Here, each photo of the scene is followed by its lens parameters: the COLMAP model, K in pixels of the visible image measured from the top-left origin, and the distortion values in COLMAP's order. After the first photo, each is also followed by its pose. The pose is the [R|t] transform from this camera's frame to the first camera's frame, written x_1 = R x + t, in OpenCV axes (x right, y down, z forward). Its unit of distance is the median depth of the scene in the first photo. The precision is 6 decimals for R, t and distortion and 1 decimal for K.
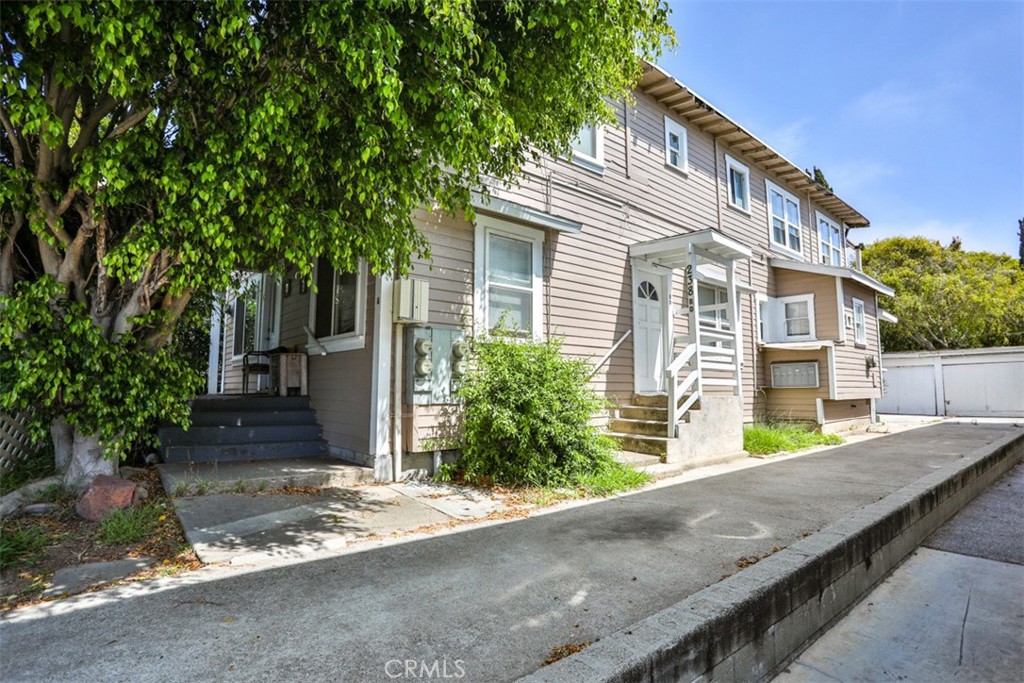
lens RADIAL K [[510.3, 0, 512.0], [0, 510.3, 341.5], [0, 0, 1]] dist [-0.052074, 0.000752]
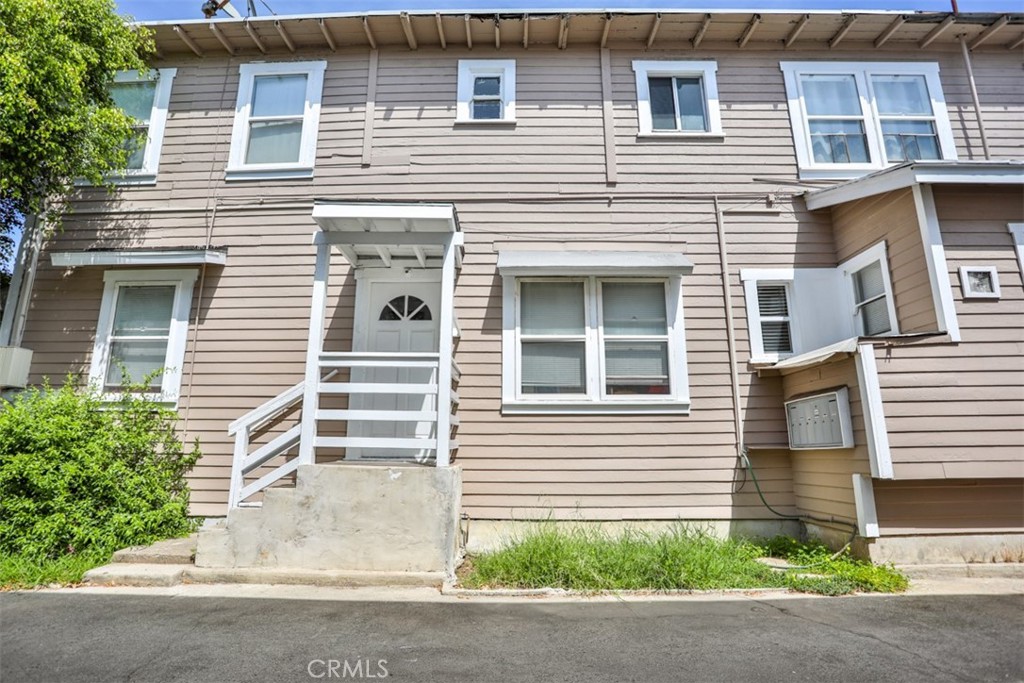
lens RADIAL K [[510.3, 0, 512.0], [0, 510.3, 341.5], [0, 0, 1]] dist [-0.052074, 0.000752]
pose [[0.759475, -0.139902, -0.635316, 0.728303], [0.064143, 0.987947, -0.140876, 0.045261], [0.647367, 0.066241, 0.759294, 0.516951]]
